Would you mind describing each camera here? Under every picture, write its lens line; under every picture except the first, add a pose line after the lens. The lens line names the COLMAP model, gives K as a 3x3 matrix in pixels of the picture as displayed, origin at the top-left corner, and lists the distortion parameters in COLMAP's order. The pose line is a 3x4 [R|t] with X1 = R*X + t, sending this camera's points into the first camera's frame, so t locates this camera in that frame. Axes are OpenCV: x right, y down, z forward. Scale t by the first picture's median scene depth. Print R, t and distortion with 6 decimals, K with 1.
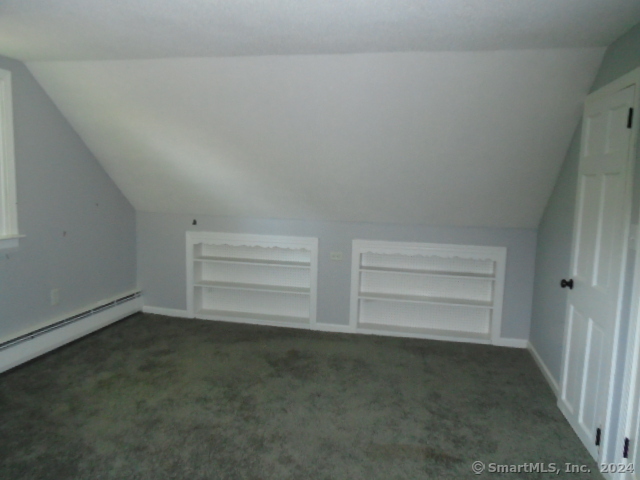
lens RADIAL K [[485.1, 0, 321.8], [0, 485.1, 237.6], [0, 0, 1]] dist [-0.025975, 0.014013]
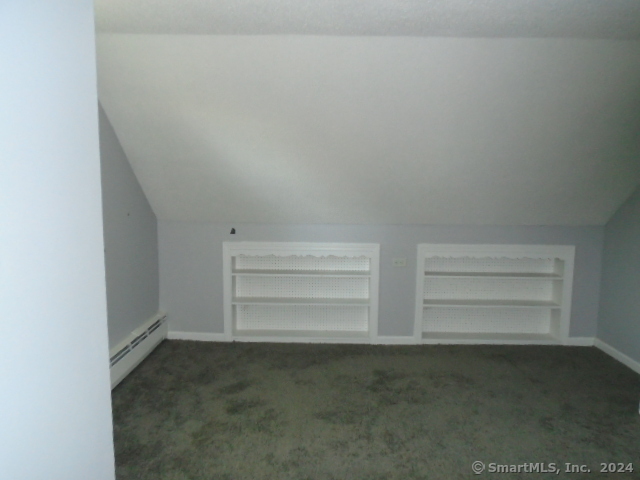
lens RADIAL K [[485.1, 0, 321.8], [0, 485.1, 237.6], [0, 0, 1]] dist [-0.025975, 0.014013]
pose [[0.981095, -0.039100, 0.189536, -0.283448], [0.039841, 0.999206, -0.000101, -0.014528], [-0.189381, 0.007650, 0.981874, 0.123635]]
